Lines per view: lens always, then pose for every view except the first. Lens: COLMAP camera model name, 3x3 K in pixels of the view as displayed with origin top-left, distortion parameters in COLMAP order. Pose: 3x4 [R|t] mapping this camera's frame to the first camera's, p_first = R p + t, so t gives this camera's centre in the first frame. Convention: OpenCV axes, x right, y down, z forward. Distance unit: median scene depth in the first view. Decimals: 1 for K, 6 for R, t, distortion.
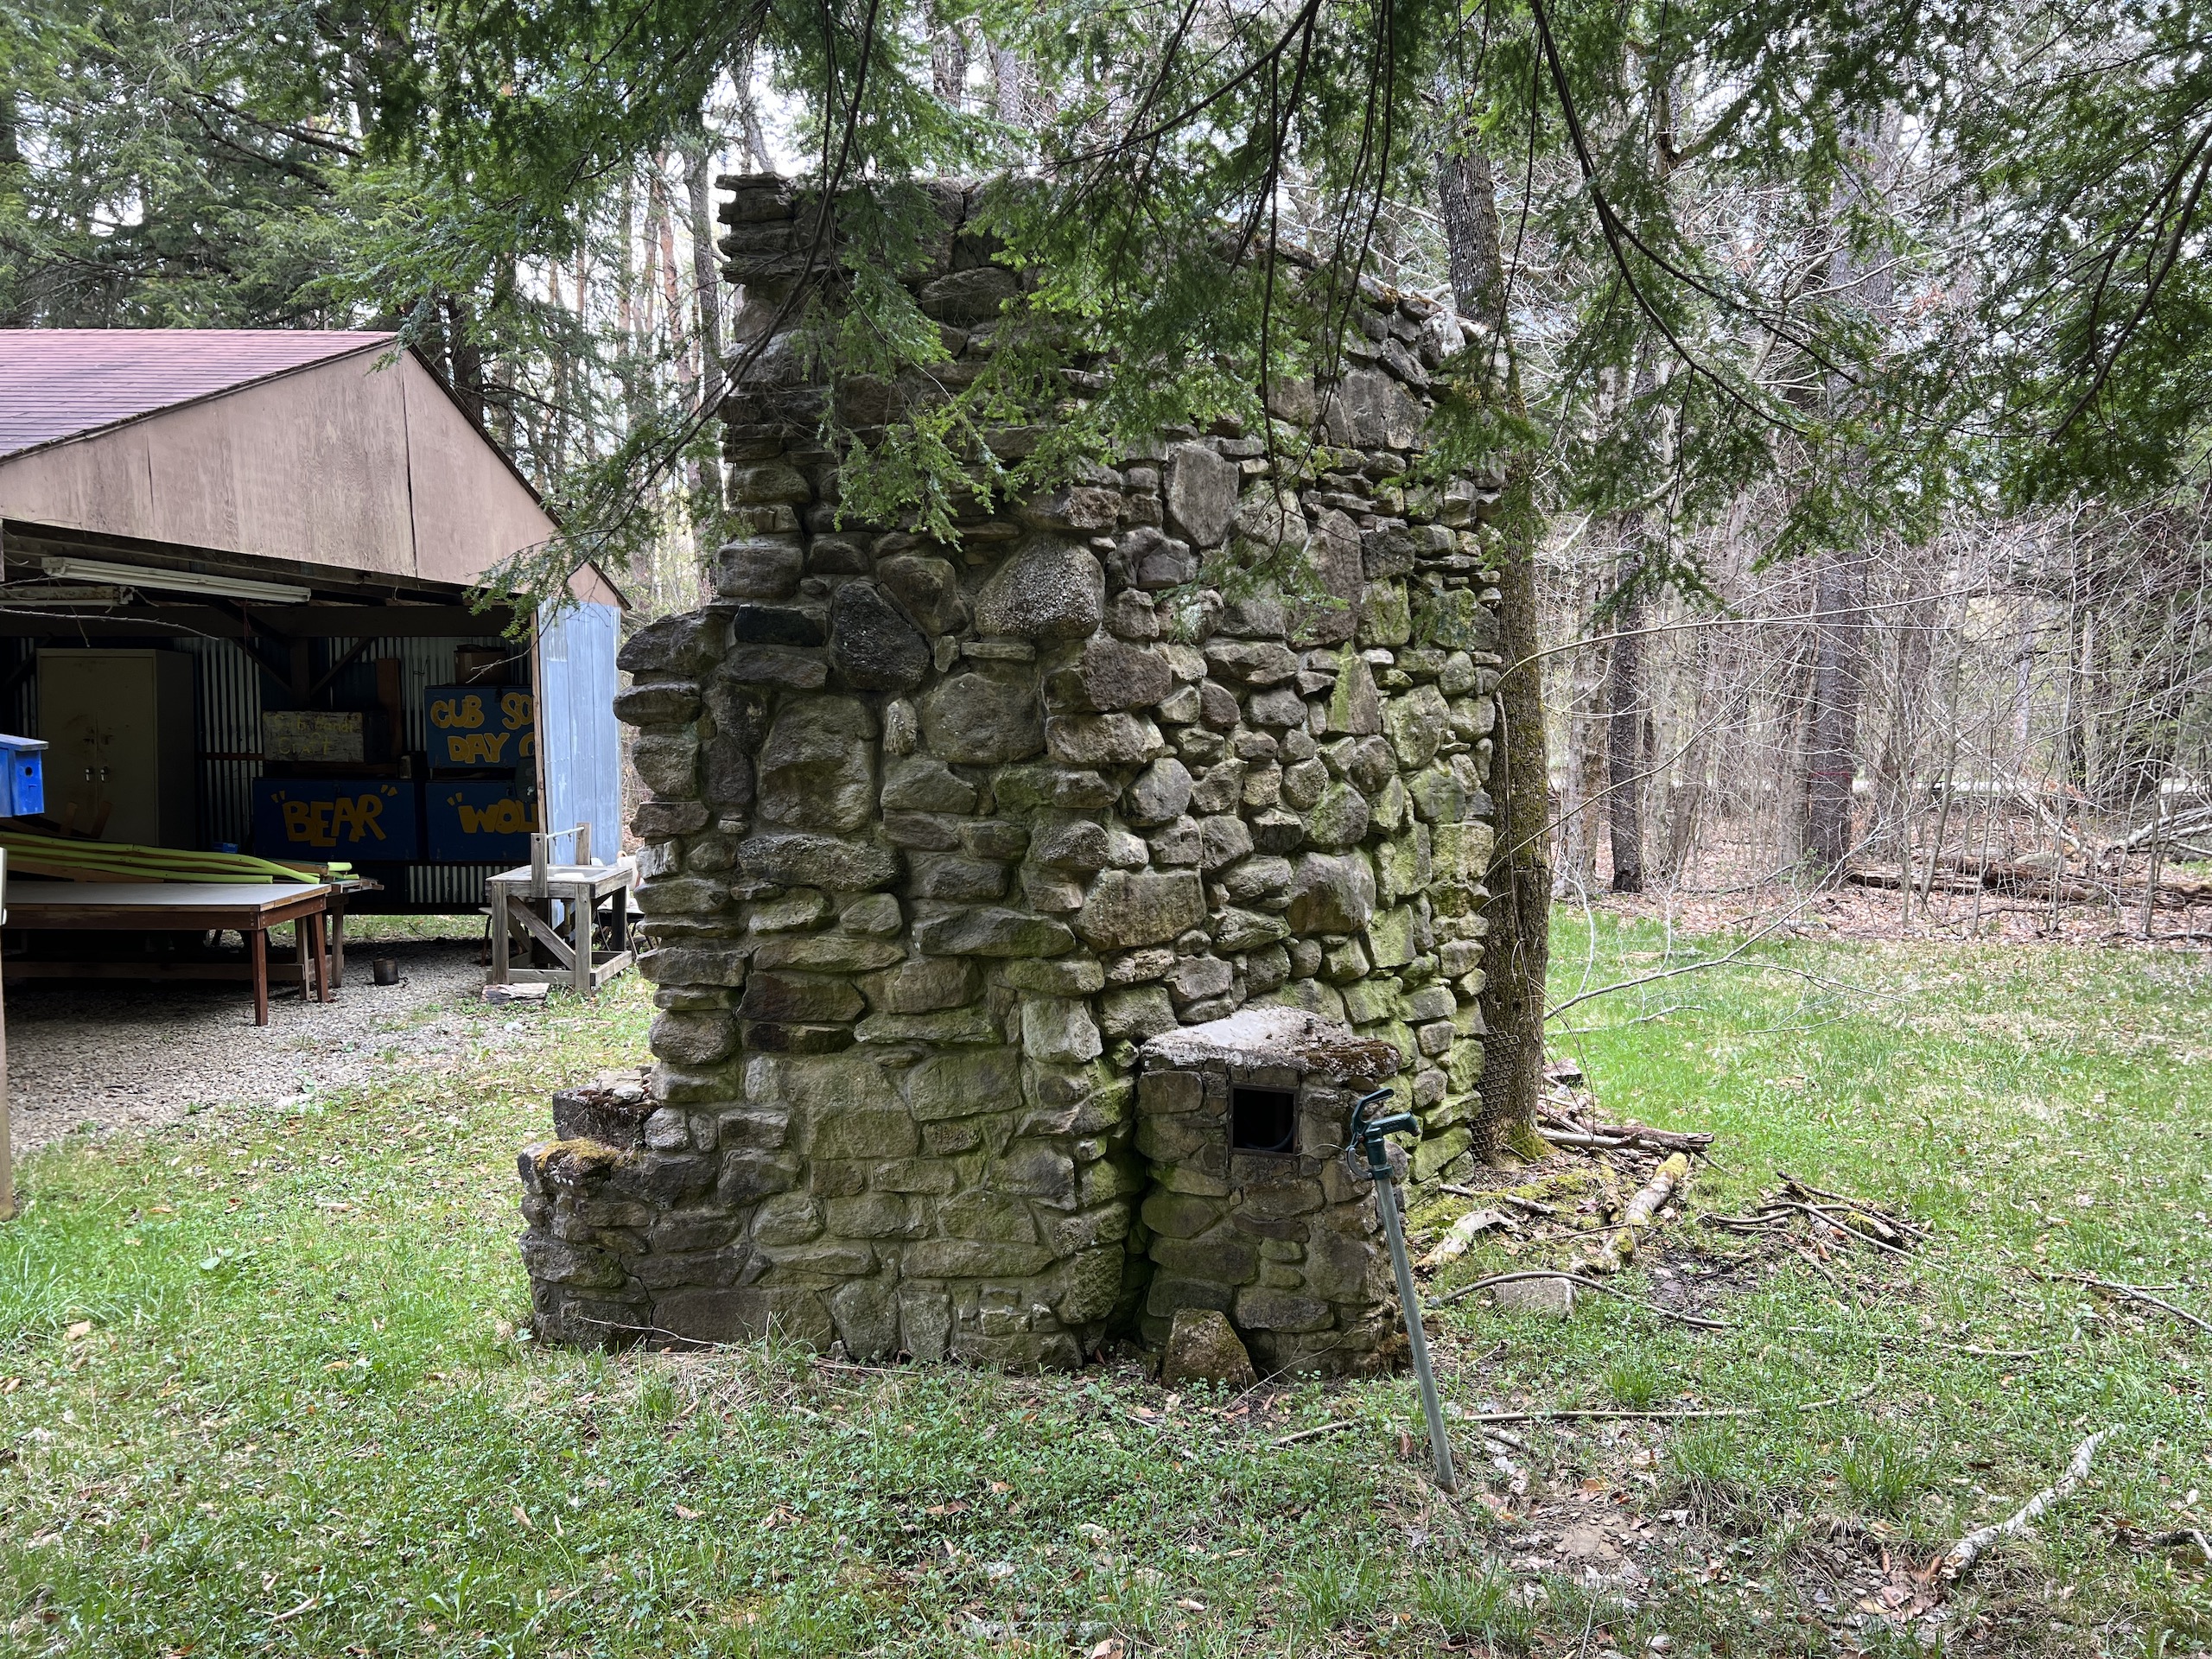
lens RADIAL K [[1638.2, 0, 1093.3], [0, 1638.2, 842.1], [0, 0, 1]] dist [0.059386, -0.067447]
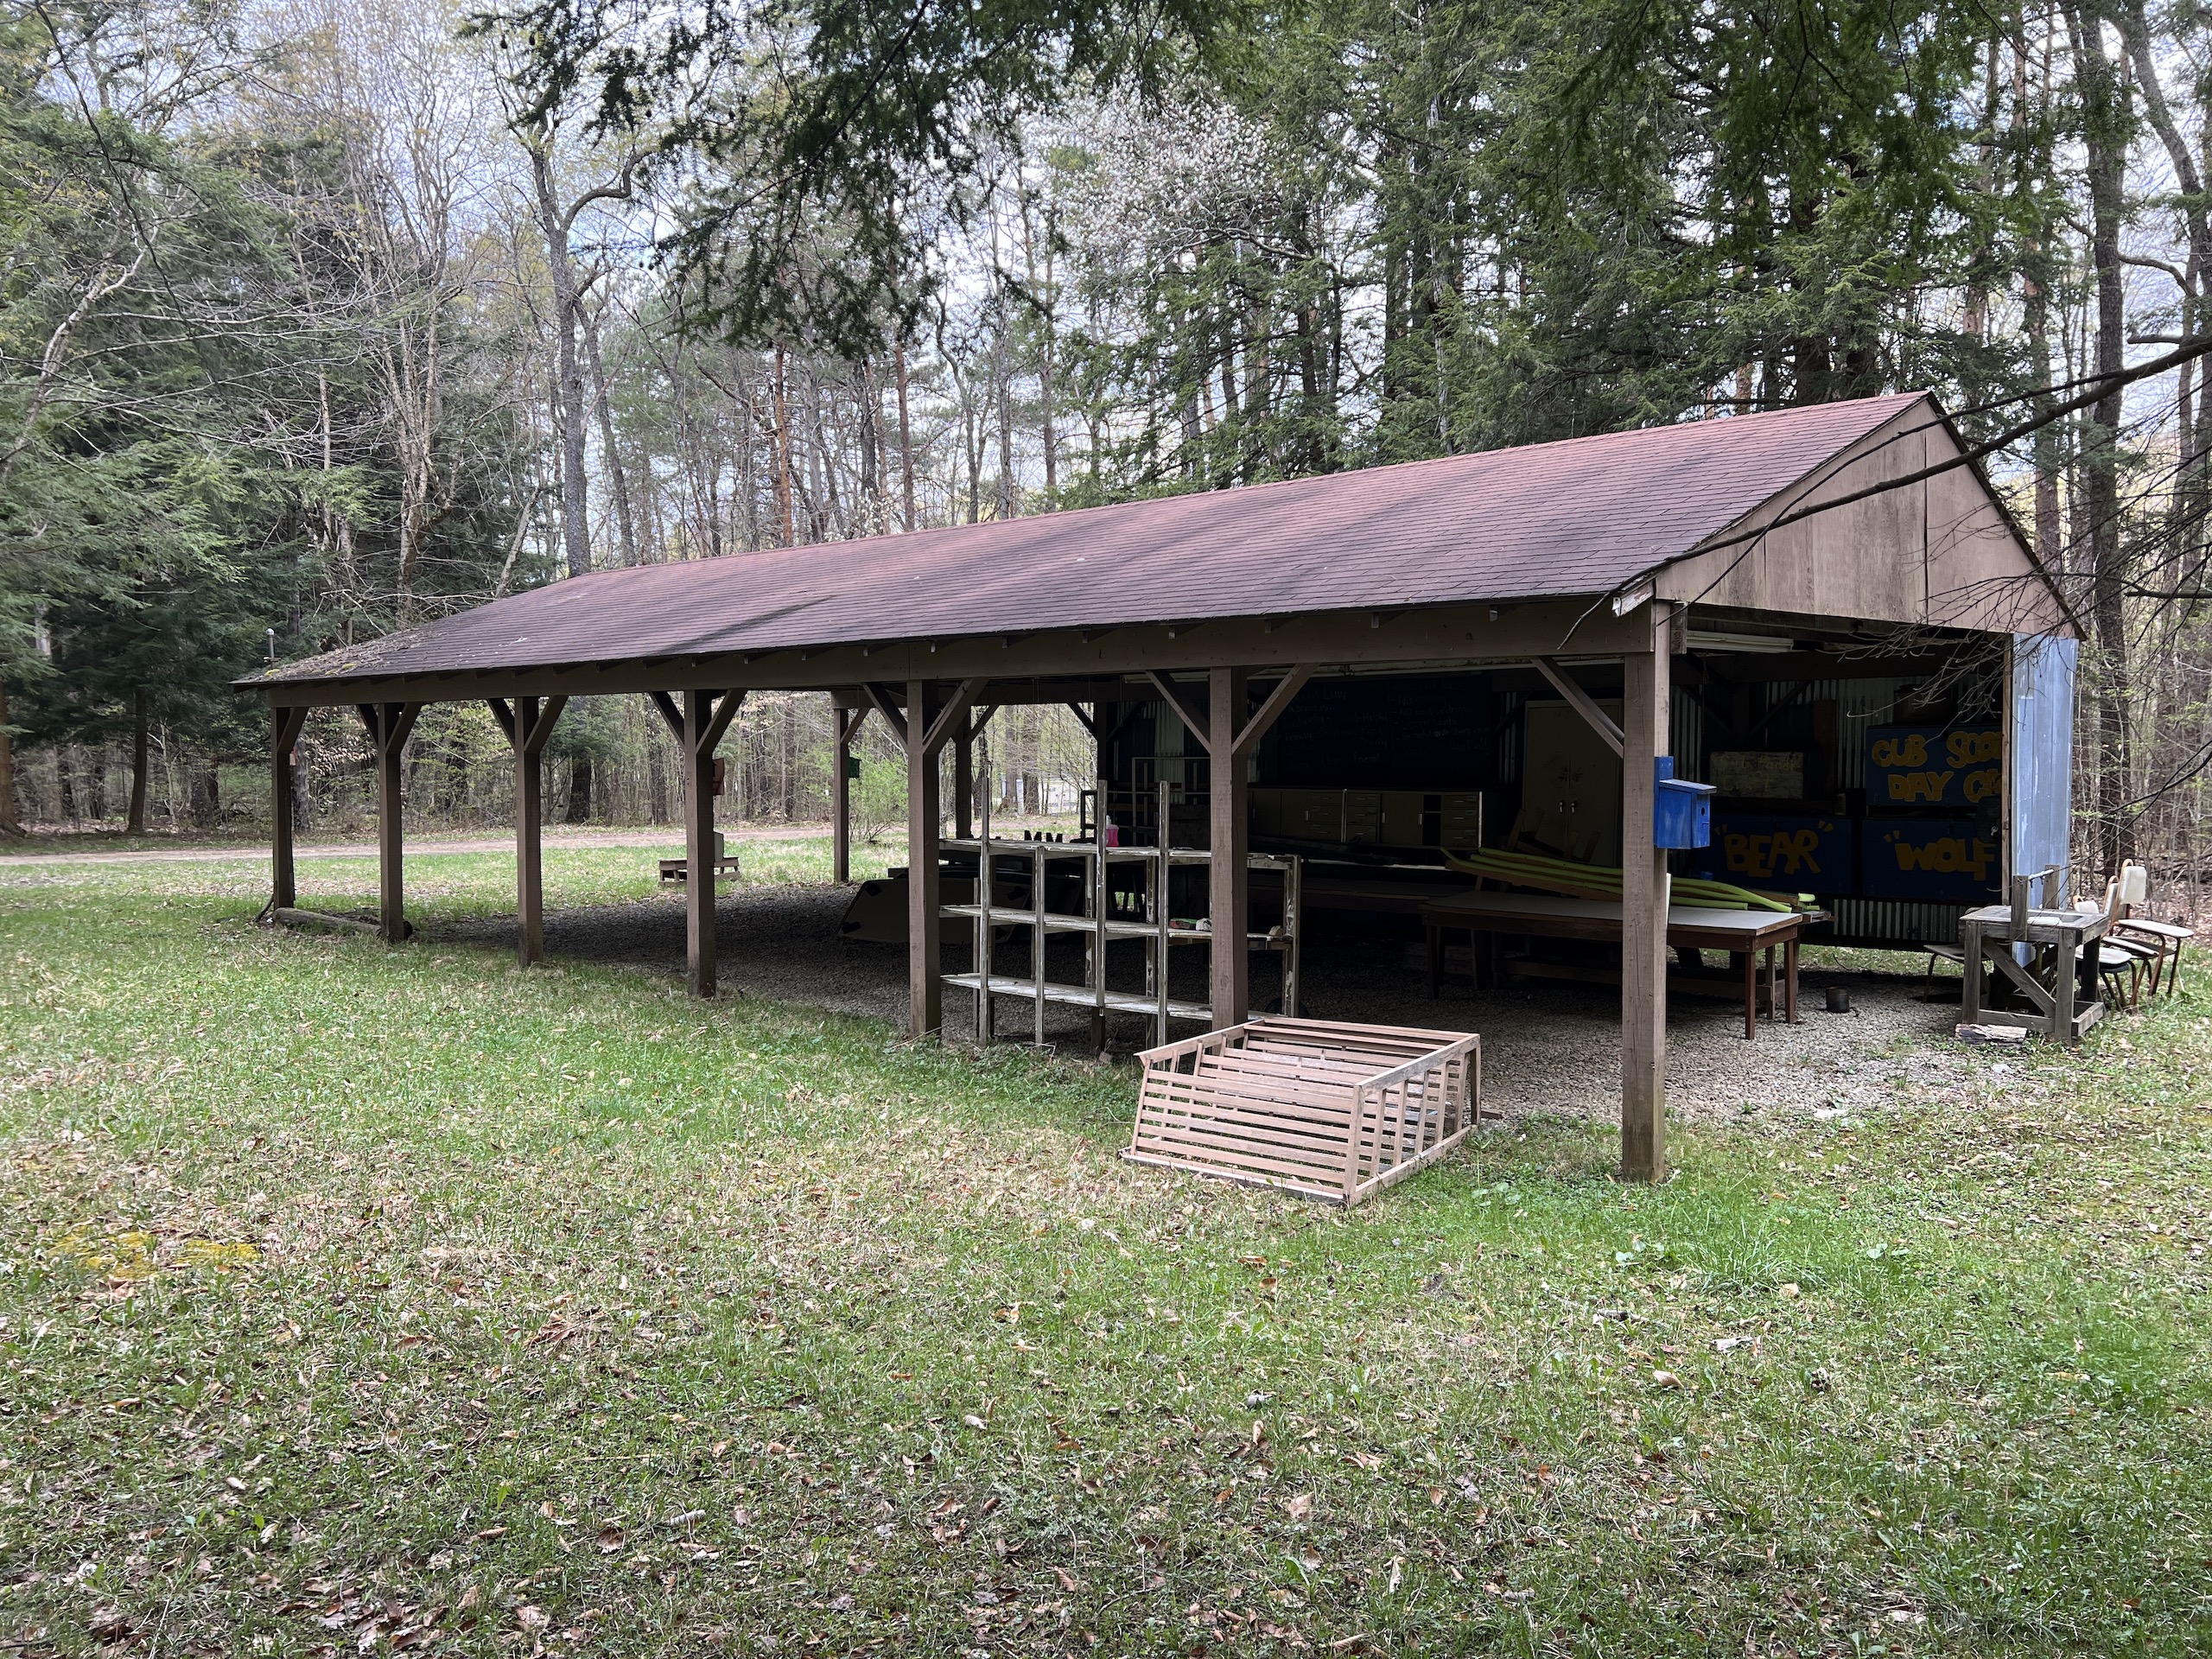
lens RADIAL K [[1638.2, 0, 1093.3], [0, 1638.2, 842.1], [0, 0, 1]] dist [0.059386, -0.067447]
pose [[0.766189, 0.031097, -0.641862, -0.123748], [-0.042017, 0.999115, -0.001750, 0.000091], [0.641240, 0.028310, 0.766818, -0.113093]]
